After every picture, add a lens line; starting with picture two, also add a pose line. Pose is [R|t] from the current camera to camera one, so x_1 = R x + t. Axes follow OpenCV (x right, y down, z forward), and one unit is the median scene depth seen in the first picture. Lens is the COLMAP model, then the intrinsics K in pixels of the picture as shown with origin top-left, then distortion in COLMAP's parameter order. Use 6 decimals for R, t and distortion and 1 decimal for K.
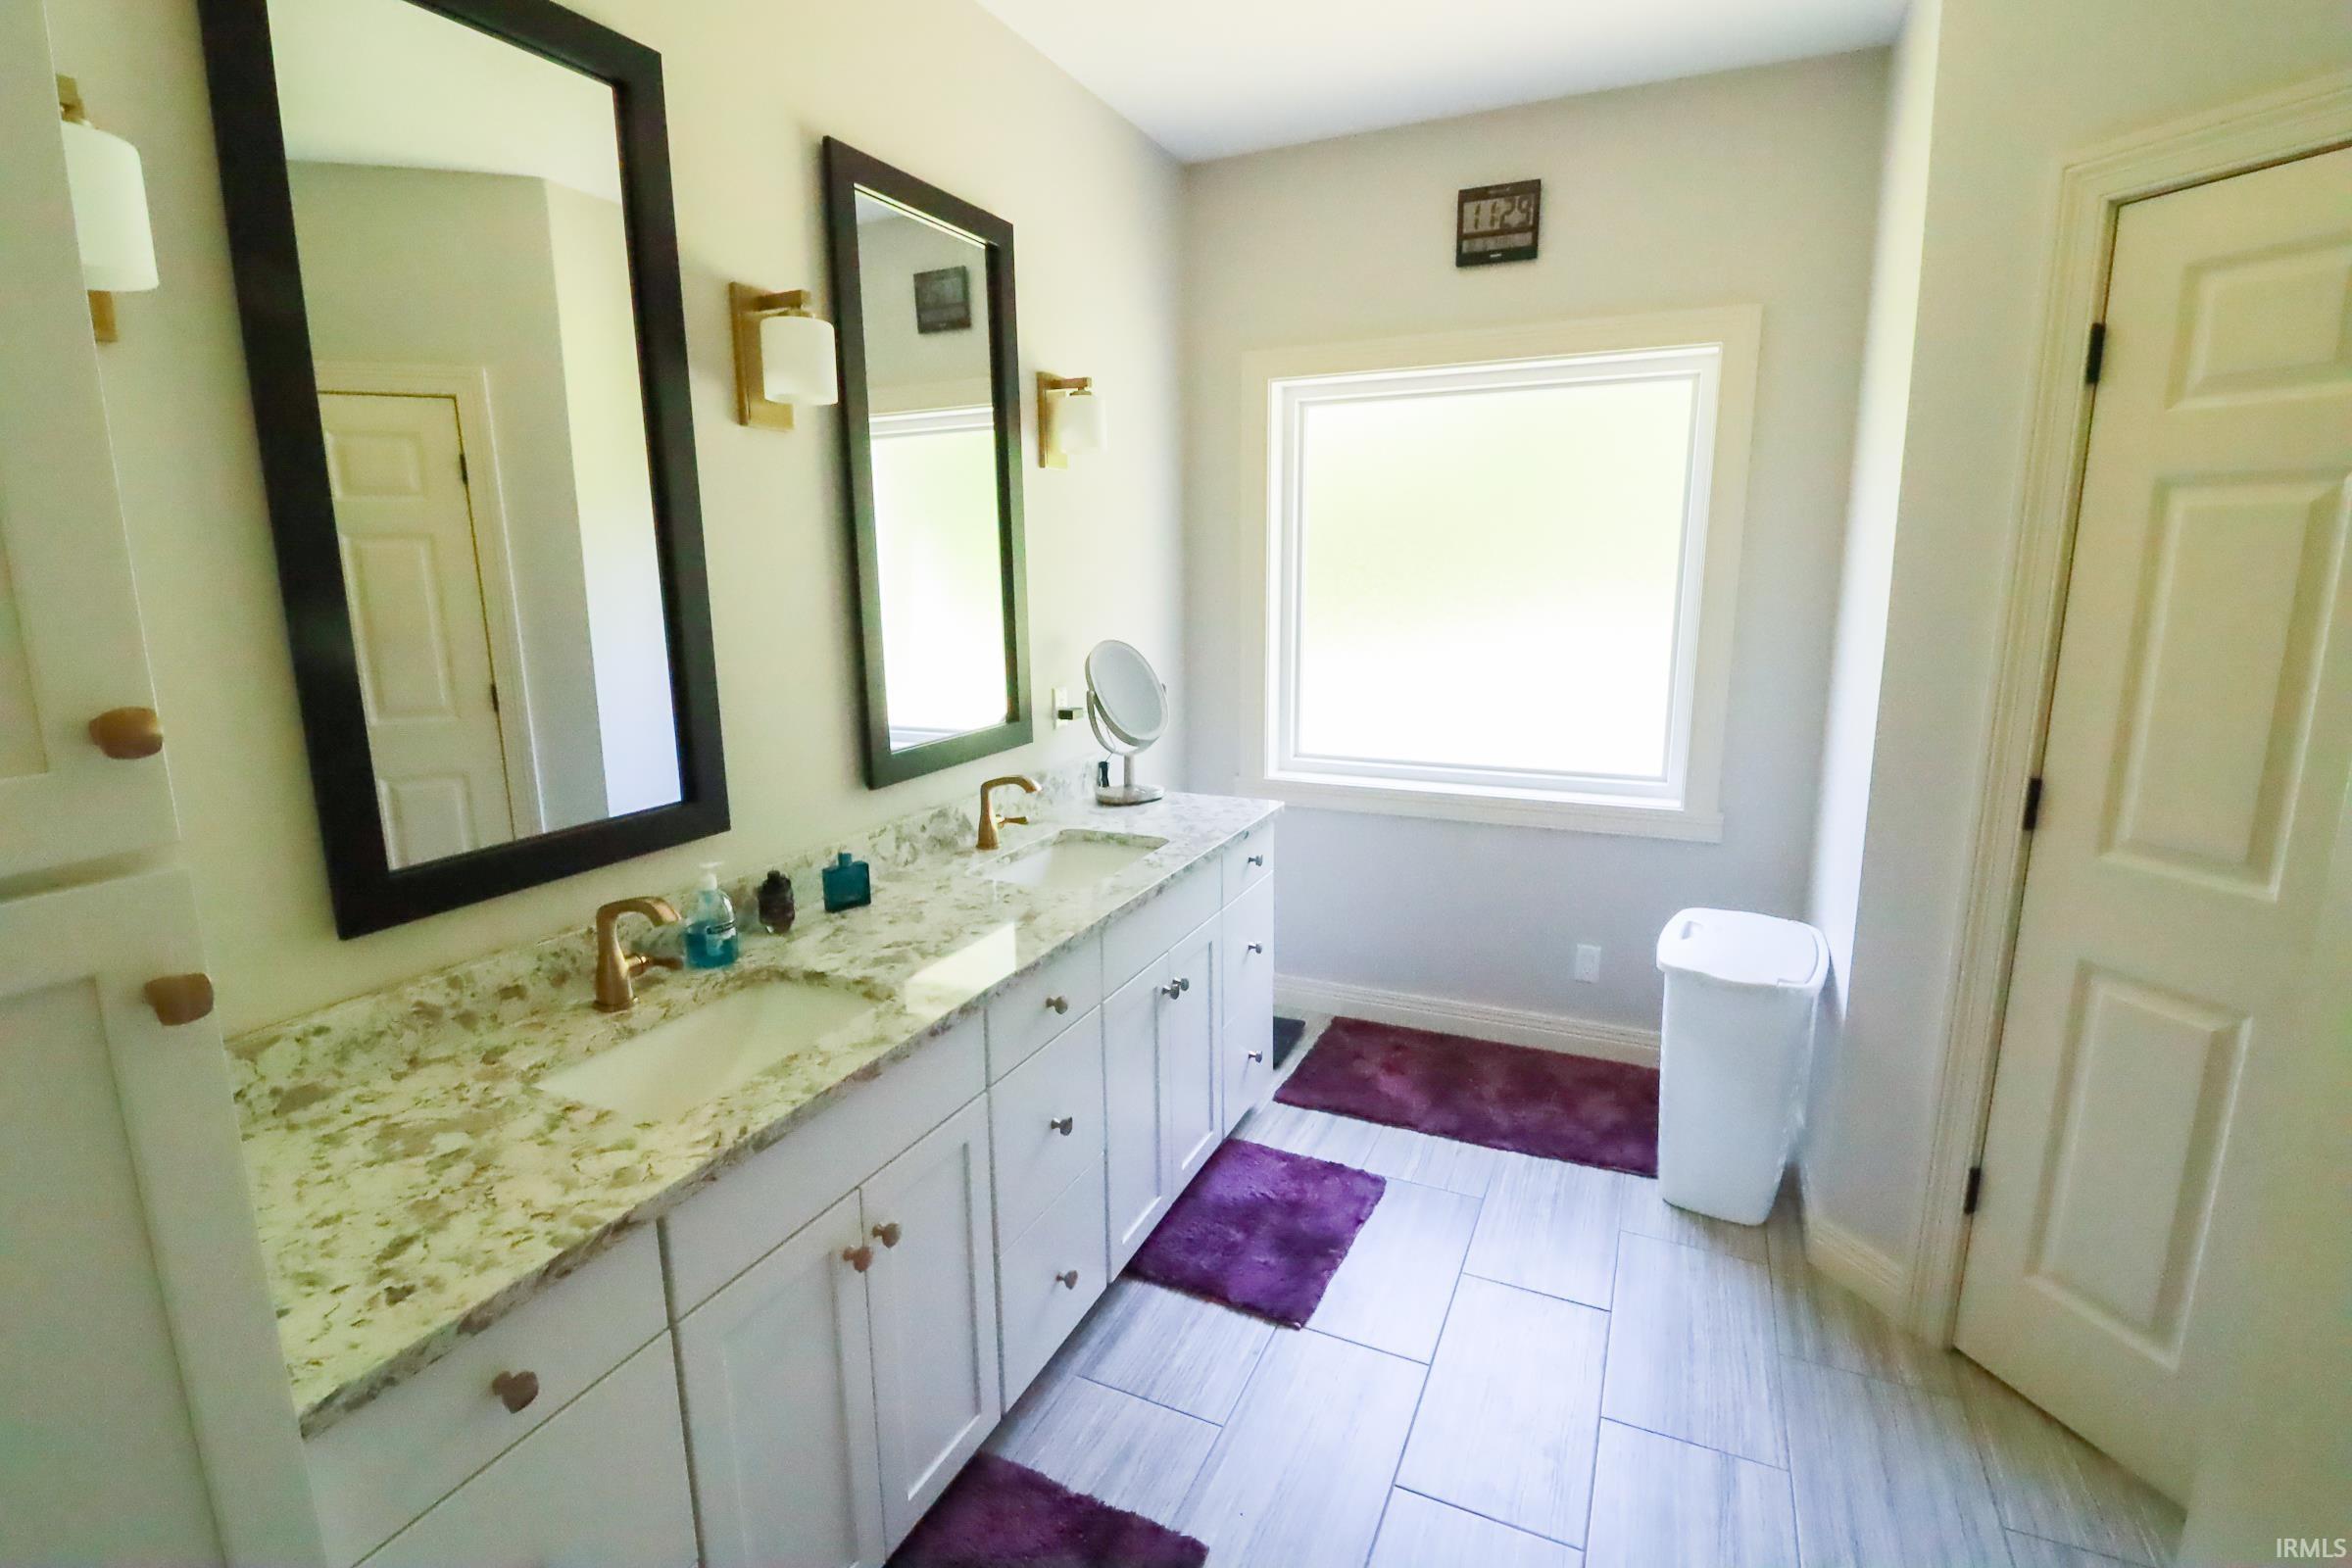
lens RADIAL K [[1083.2, 0, 1179.2], [0, 1083.2, 777.8], [0, 0, 1]] dist [-0.020675, -0.002062]
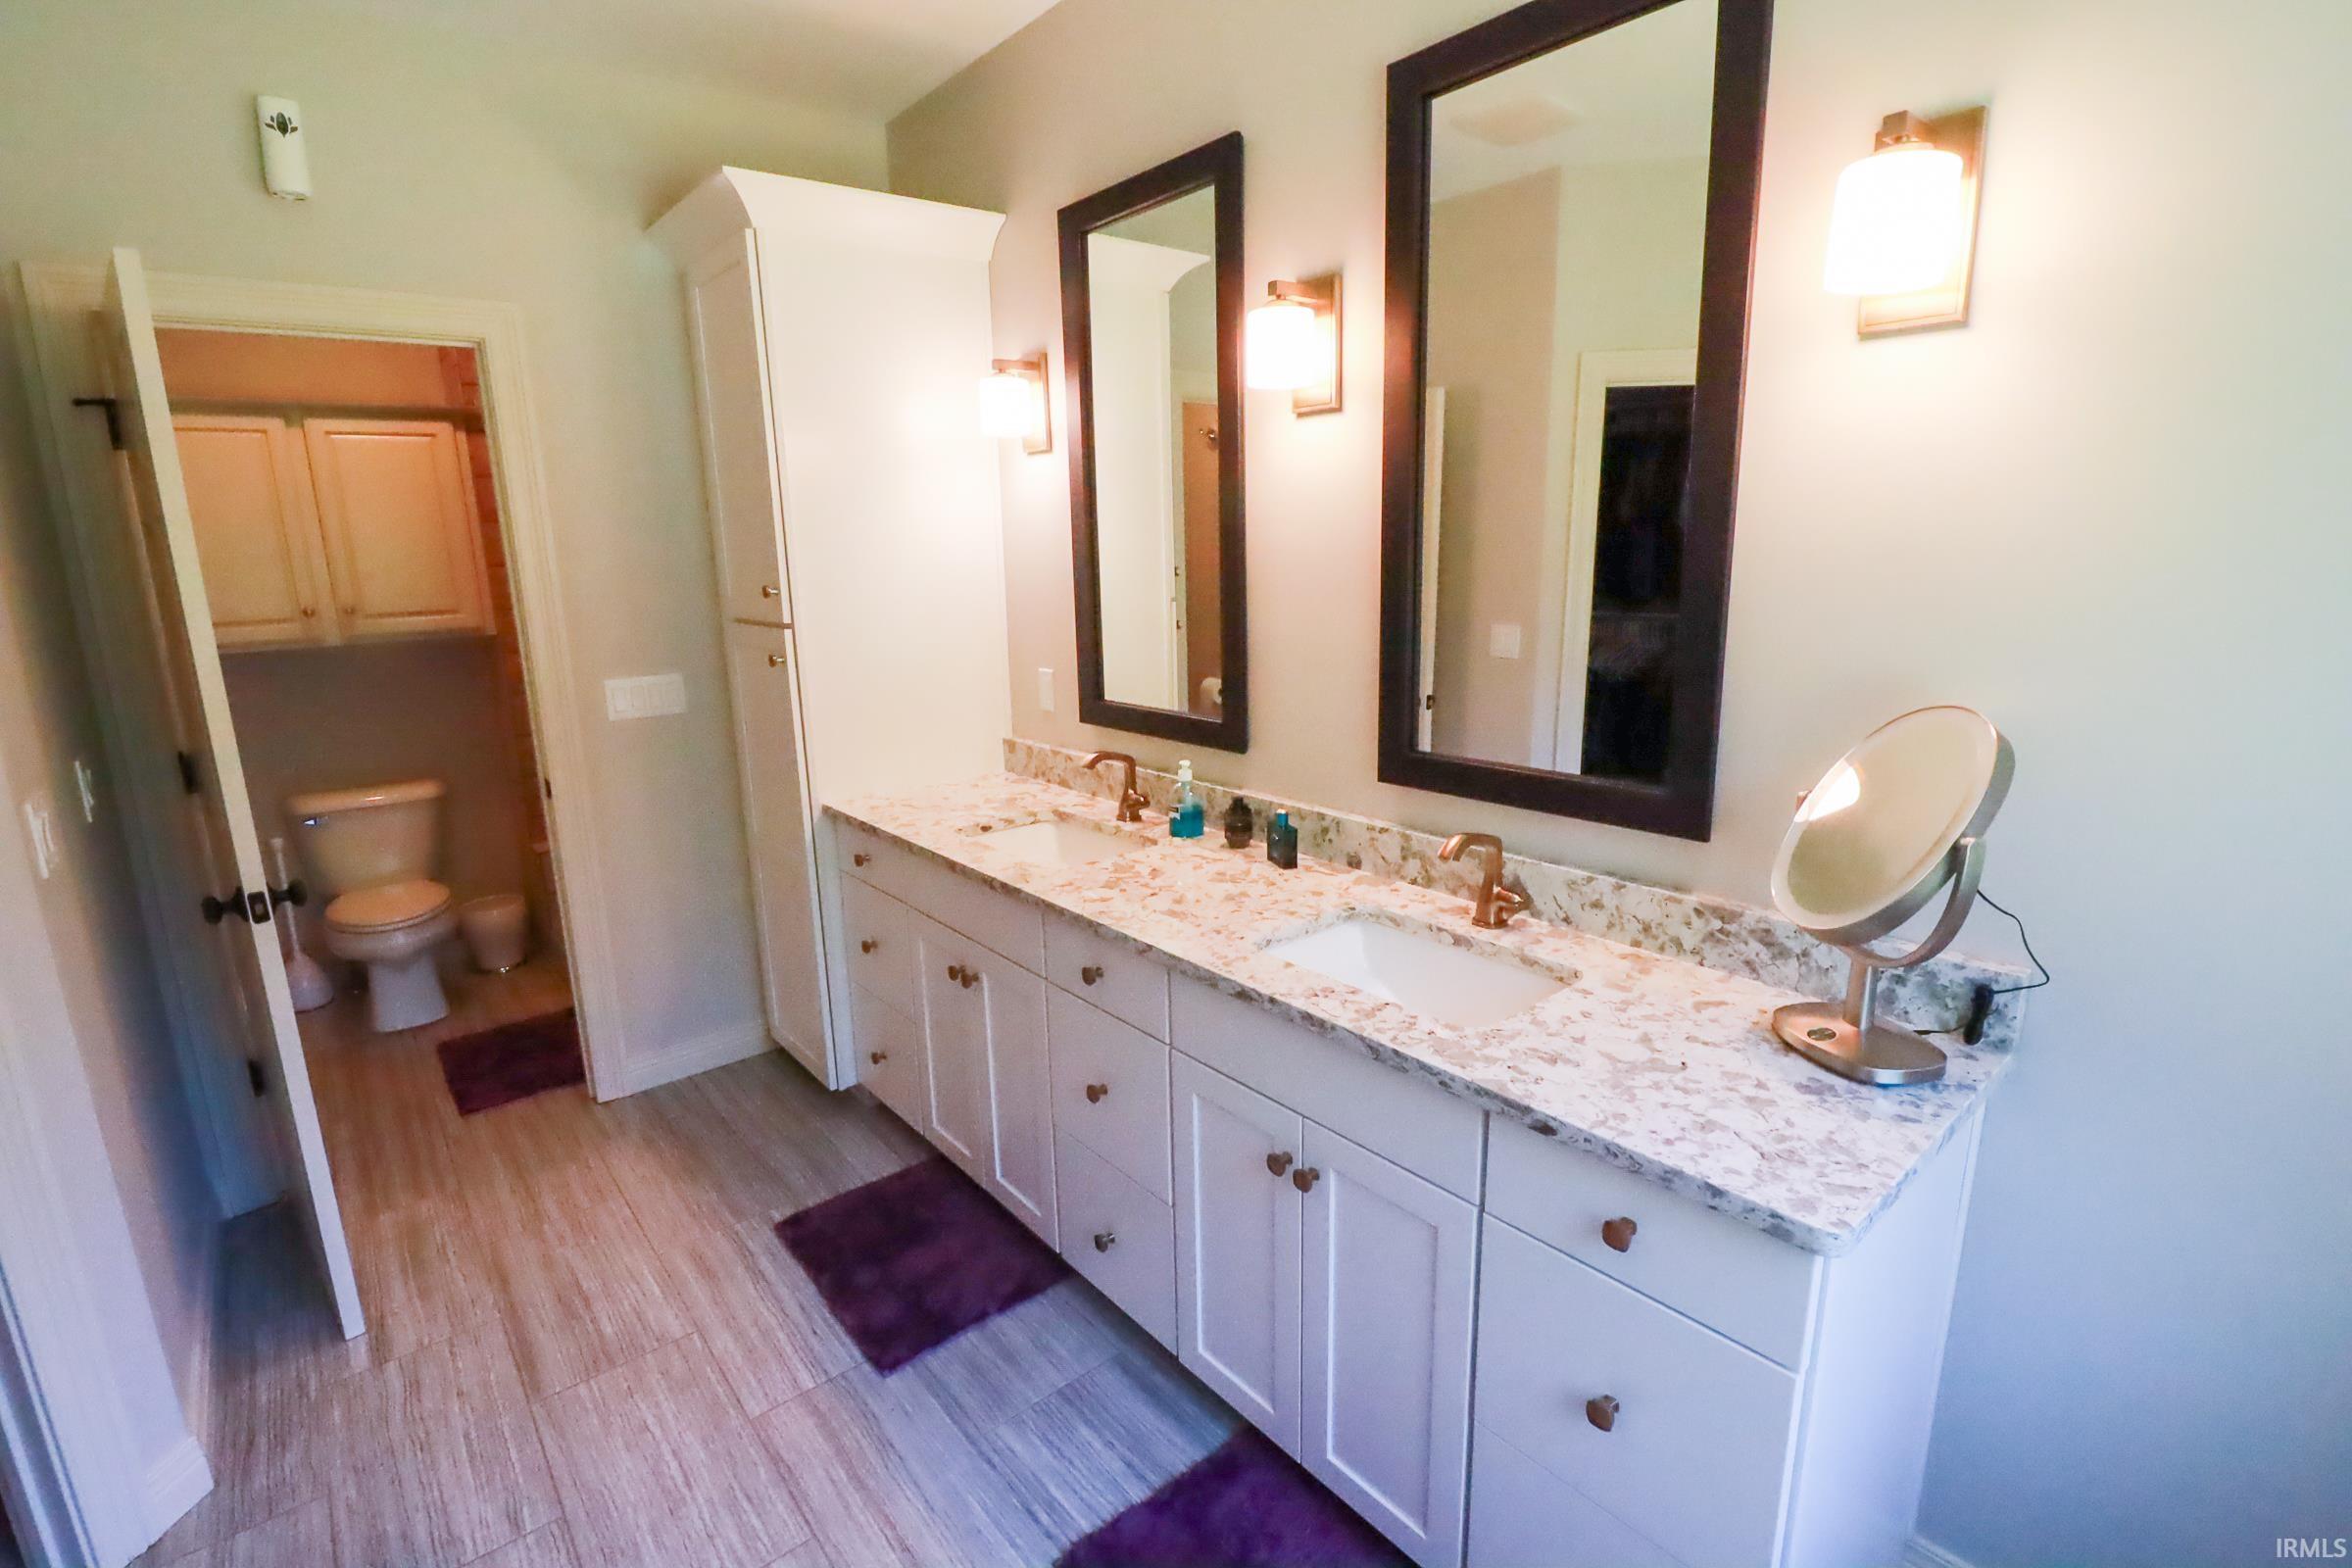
lens RADIAL K [[1083.2, 0, 1183.9], [0, 1083.2, 786.0], [0, 0, 1]] dist [-0.020675, -0.002062]
pose [[-0.431533, 0.212105, -0.876807, 0.666727], [-0.155861, 0.939818, 0.304057, -0.266689], [0.888531, 0.267870, -0.372503, 1.317061]]
